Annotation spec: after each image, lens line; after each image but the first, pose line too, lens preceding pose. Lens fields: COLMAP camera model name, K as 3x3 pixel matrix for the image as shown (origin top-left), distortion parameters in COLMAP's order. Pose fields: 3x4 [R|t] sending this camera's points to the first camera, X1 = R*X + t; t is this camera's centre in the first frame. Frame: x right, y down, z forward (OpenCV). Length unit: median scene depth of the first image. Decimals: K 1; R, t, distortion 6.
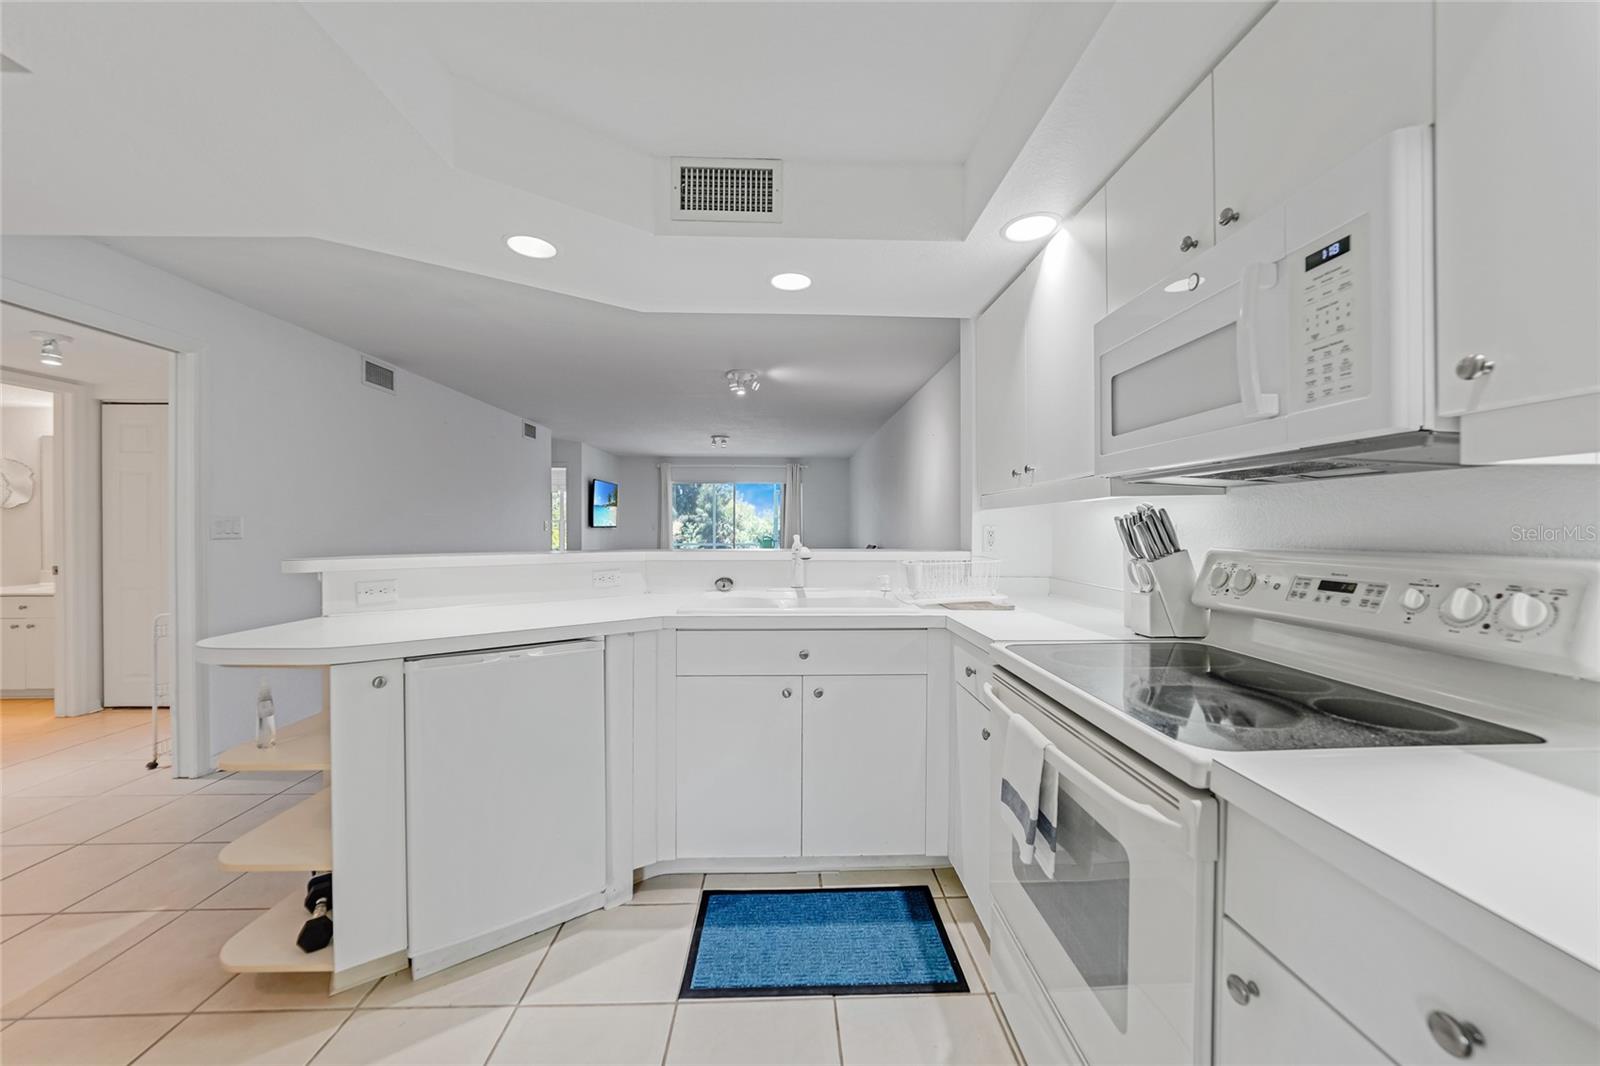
lens RADIAL K [[563.2, 0, 841.0], [0, 563.2, 532.8], [0, 0, 1]] dist [-0.013698, 0.001056]
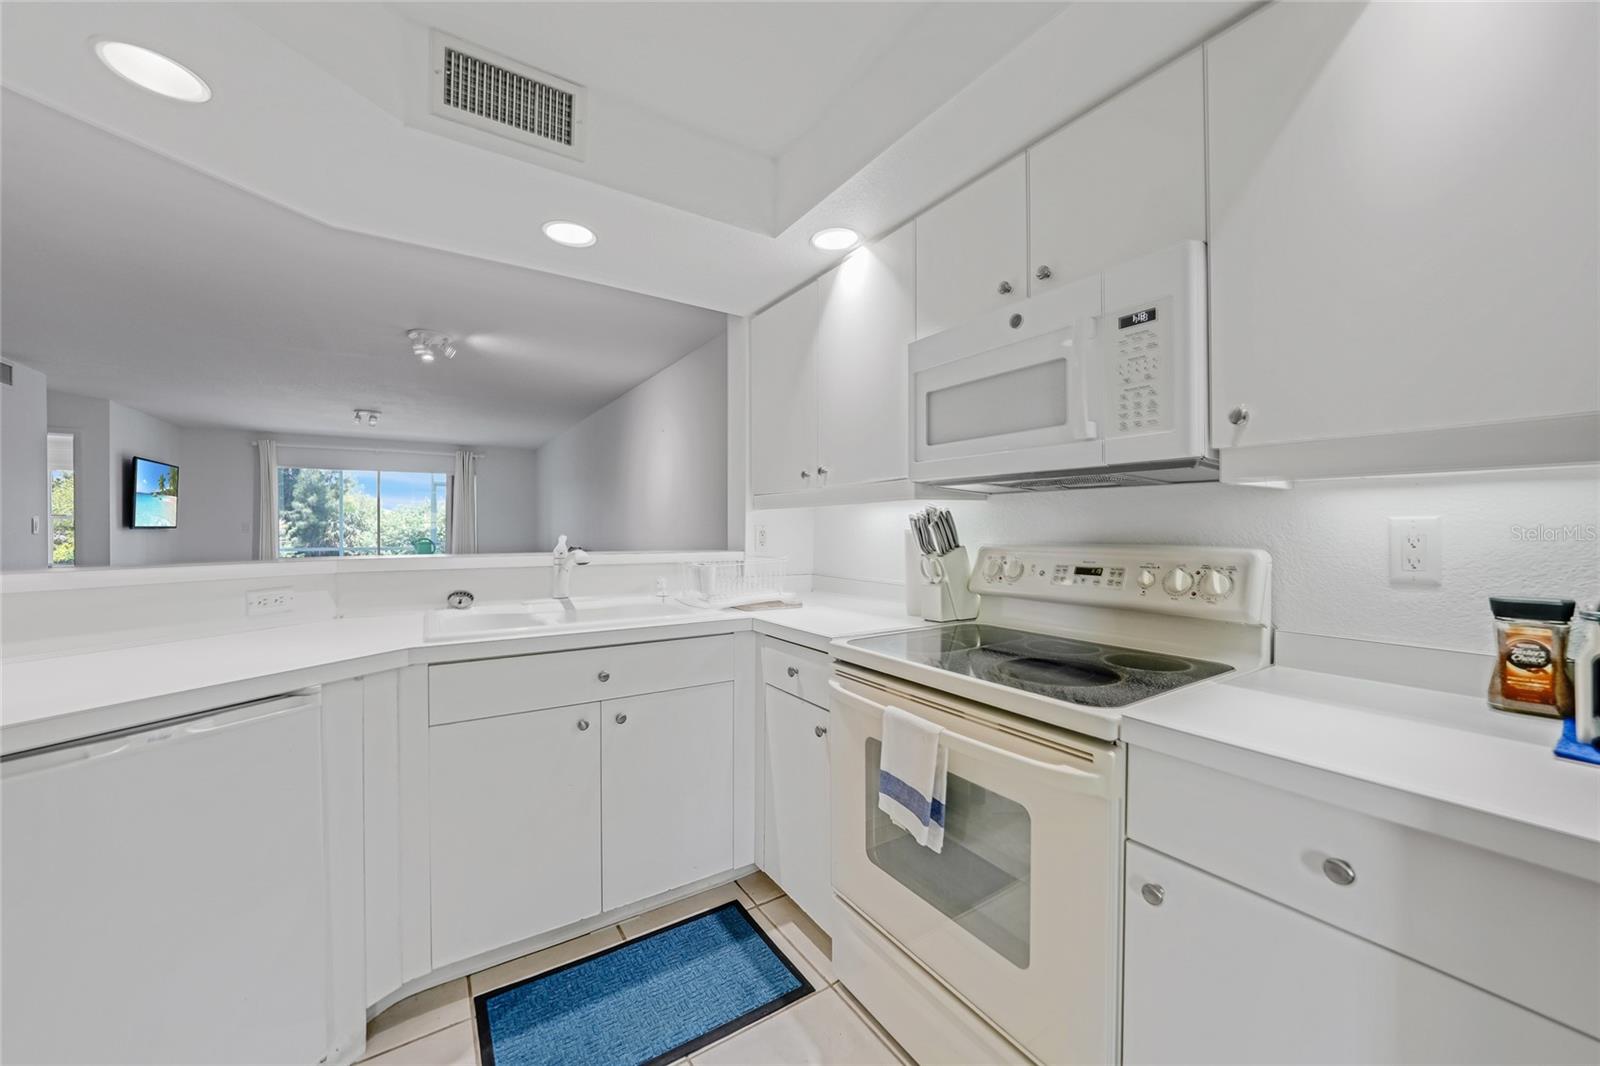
lens RADIAL K [[563.2, 0, 811.7], [0, 563.2, 532.1], [0, 0, 1]] dist [-0.013698, 0.001056]
pose [[0.872426, -0.006056, 0.488708, -0.231406], [0.006089, 0.999980, 0.001521, -0.001577], [-0.488708, 0.001648, 0.872446, 0.113563]]
